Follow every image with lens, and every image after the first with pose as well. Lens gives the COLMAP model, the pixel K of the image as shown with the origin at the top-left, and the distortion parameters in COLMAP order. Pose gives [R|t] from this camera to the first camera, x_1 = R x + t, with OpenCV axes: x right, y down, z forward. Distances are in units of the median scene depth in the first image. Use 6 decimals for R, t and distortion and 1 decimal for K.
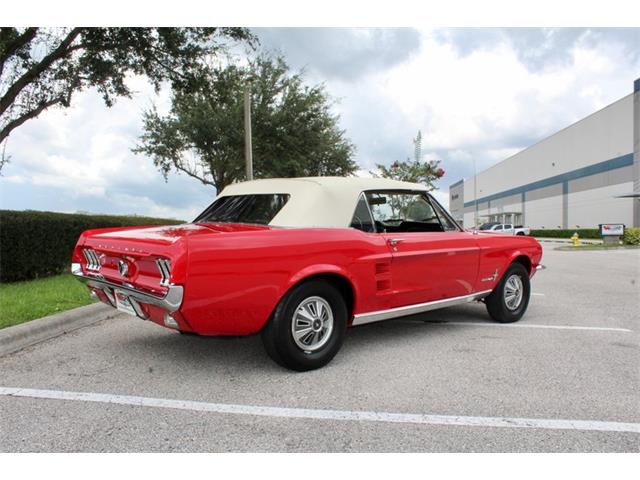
lens RADIAL K [[524.7, 0, 318.7], [0, 524.7, 265.3], [0, 0, 1]] dist [-0.147938, 0.100722]
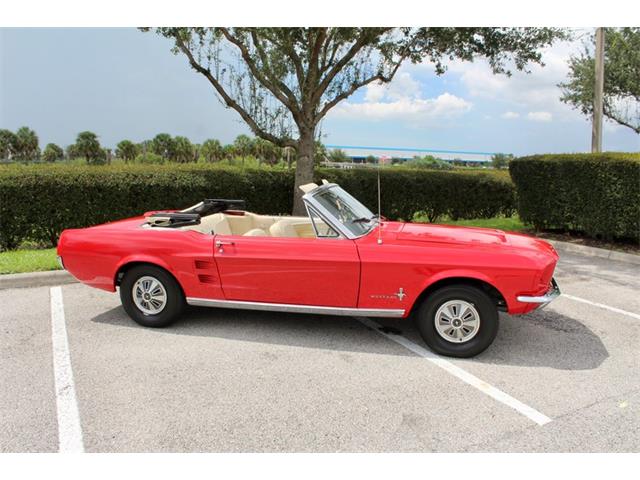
lens RADIAL K [[531.8, 0, 318.6], [0, 531.8, 243.3], [0, 0, 1]] dist [-0.171773, 0.156458]
pose [[0.570230, 0.130311, -0.811084, 0.403237], [-0.070754, 0.991460, 0.109548, -0.063106], [0.818433, -0.005080, 0.574580, 0.165092]]
